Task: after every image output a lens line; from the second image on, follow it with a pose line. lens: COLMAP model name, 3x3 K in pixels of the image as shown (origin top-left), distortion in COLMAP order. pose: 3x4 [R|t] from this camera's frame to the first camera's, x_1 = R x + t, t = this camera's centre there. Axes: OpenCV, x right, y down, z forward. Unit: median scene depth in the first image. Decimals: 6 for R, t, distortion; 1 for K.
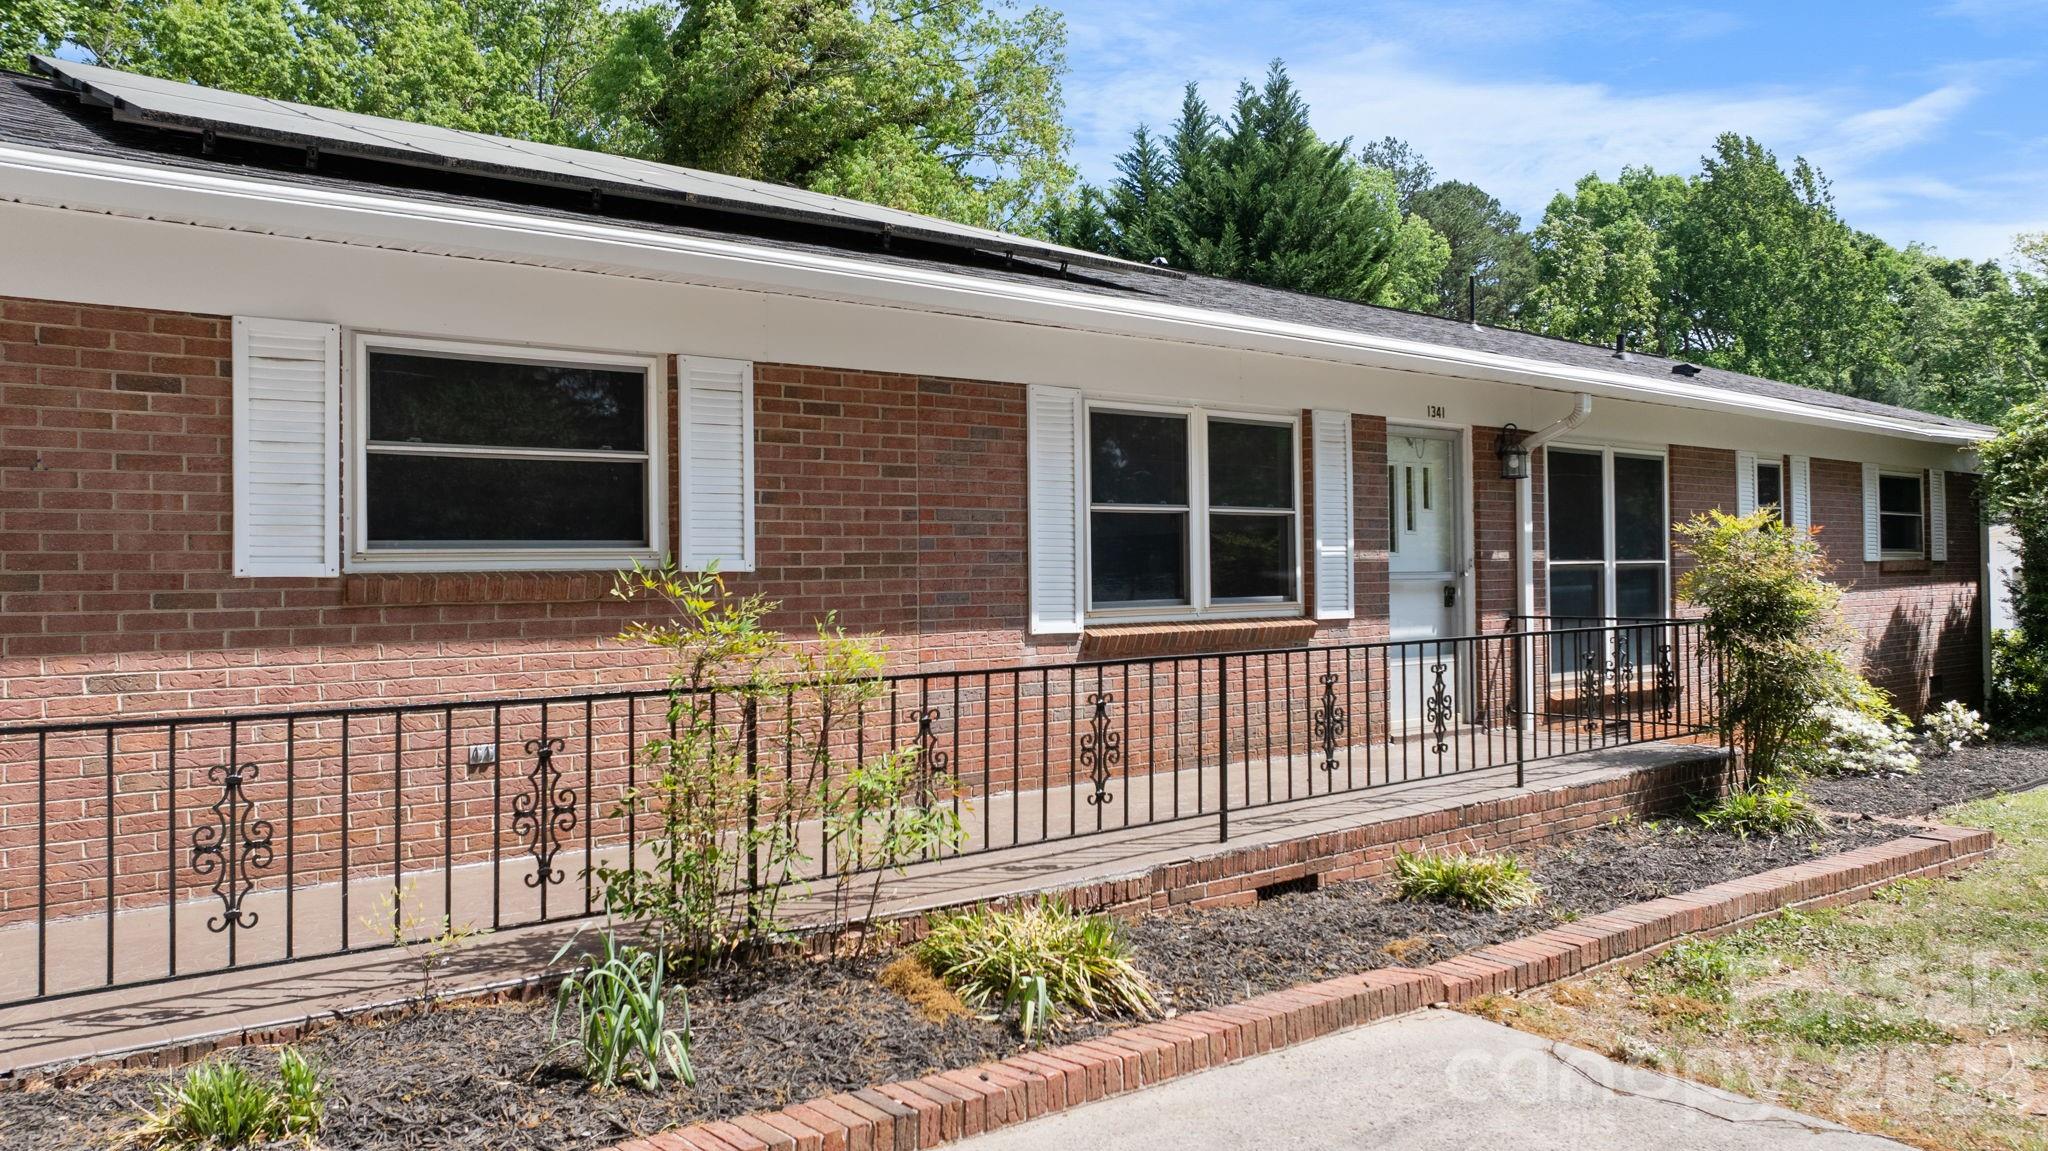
lens RADIAL K [[1472.3, 0, 1025.0], [0, 1472.3, 550.4], [0, 0, 1]] dist [-0.014798, -0.003270]
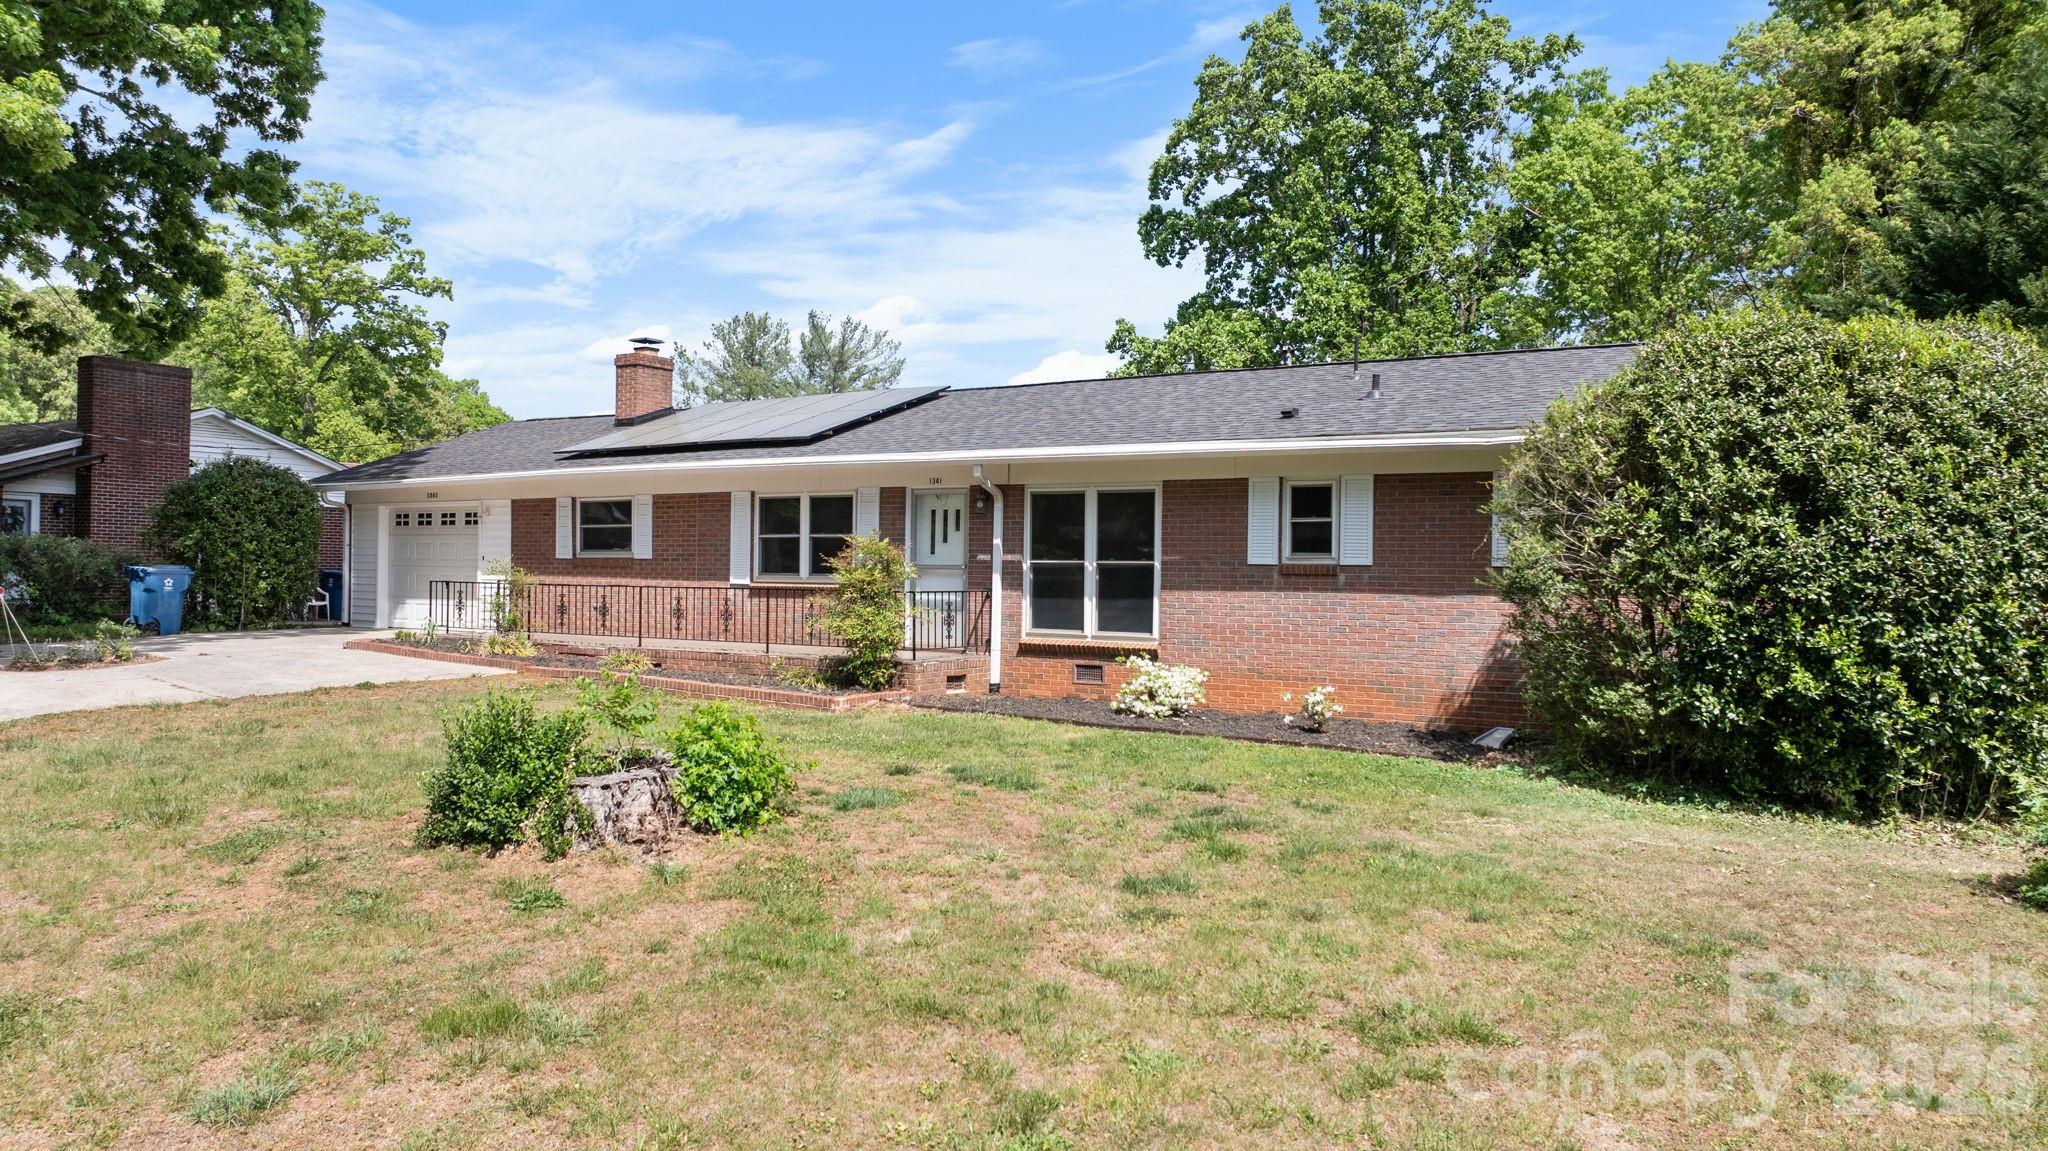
lens RADIAL K [[1433.8, 0, 1024.0], [0, 1433.8, 575.5], [0, 0, 1]] dist [-0.011239, -0.001833]
pose [[0.309288, 0.018514, -0.950788, 2.388518], [-0.002665, 0.999823, 0.018602, -0.007700], [0.950965, -0.003219, 0.309283, 0.614738]]
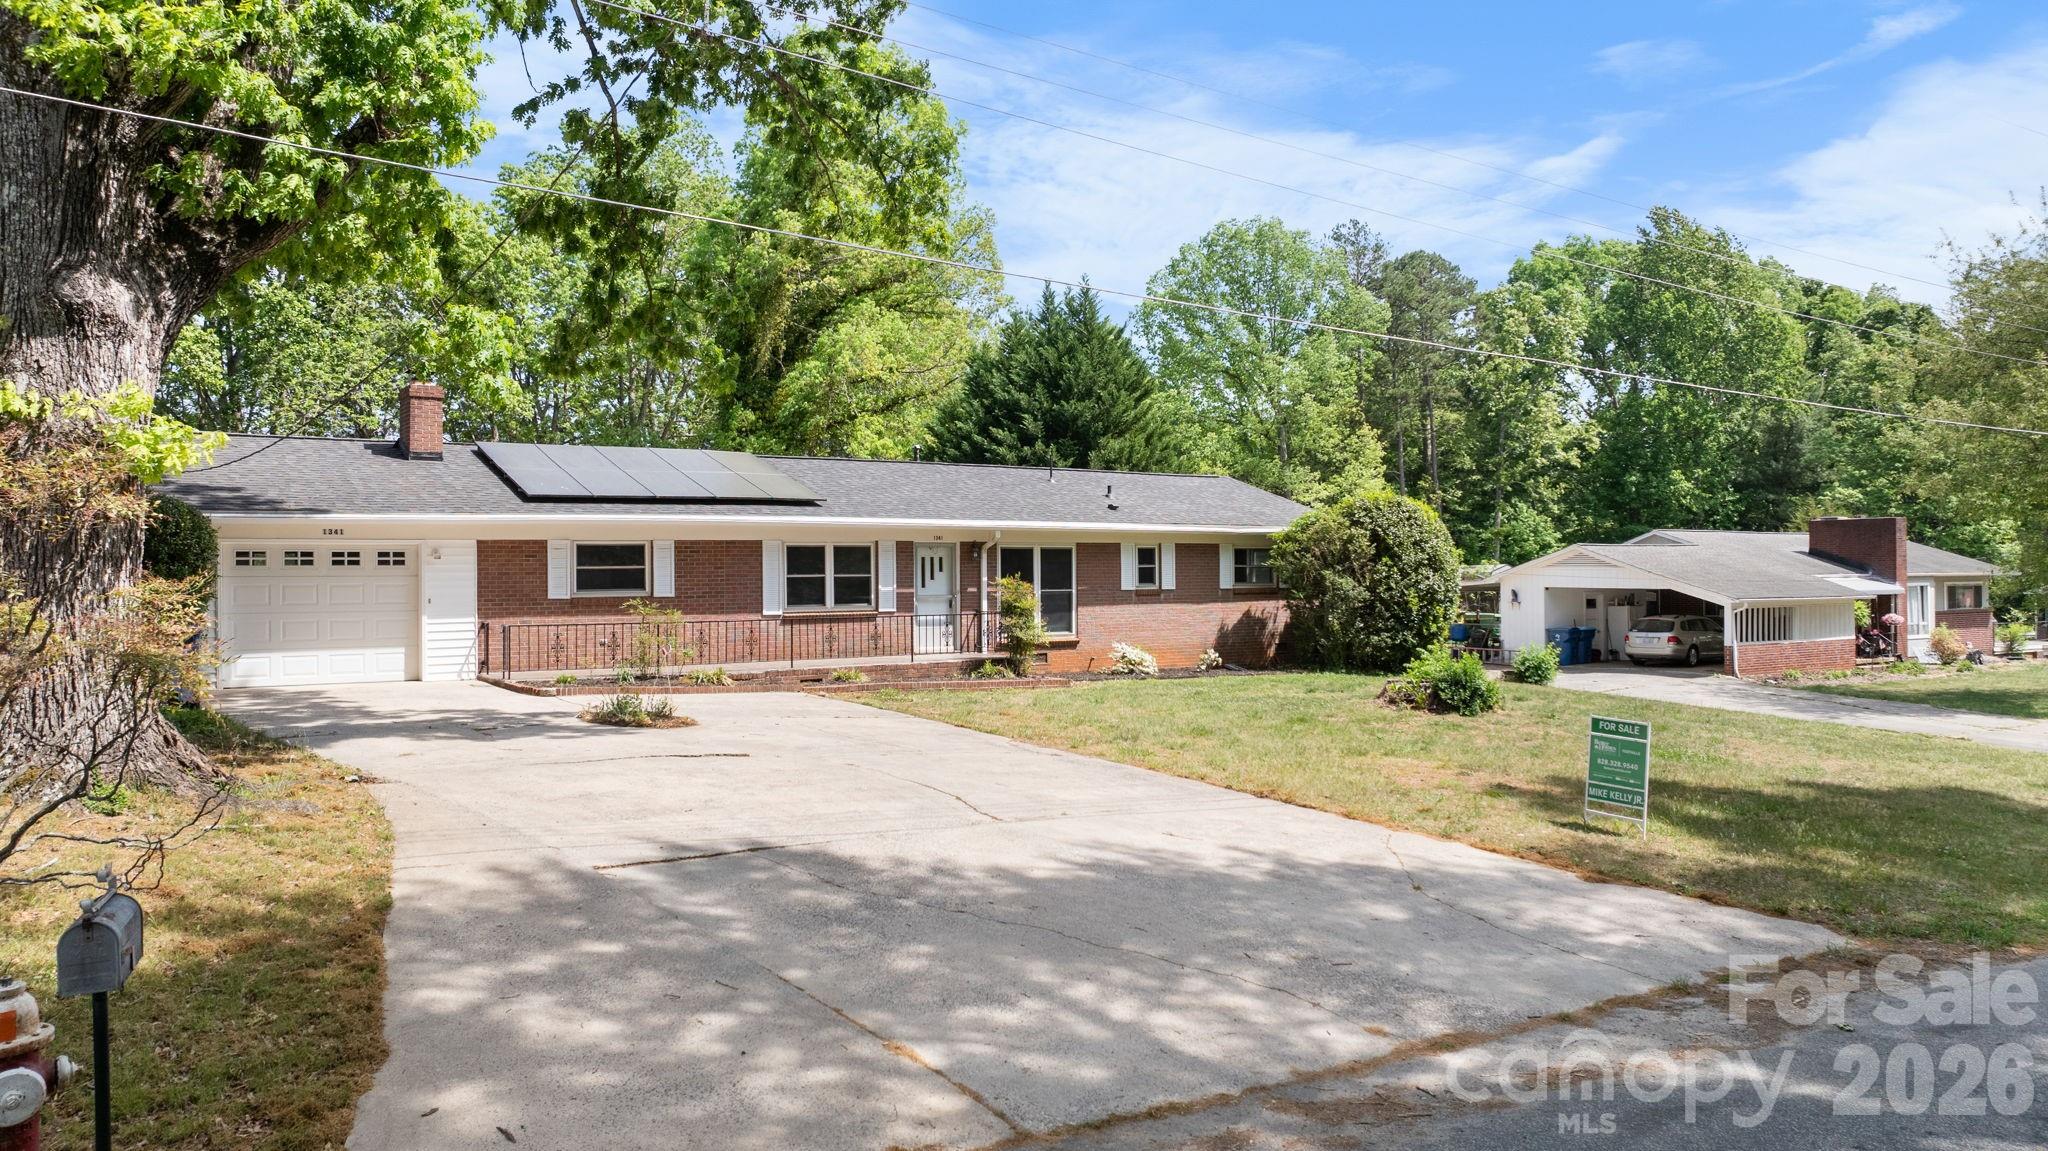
lens RADIAL K [[1472.3, 0, 1025.0], [0, 1472.3, 550.4], [0, 0, 1]] dist [-0.014798, -0.003270]
pose [[0.996343, 0.002600, -0.085408, 0.783802], [-0.002818, 0.999993, -0.002426, -0.073951], [0.085401, 0.002657, 0.996343, -2.031069]]
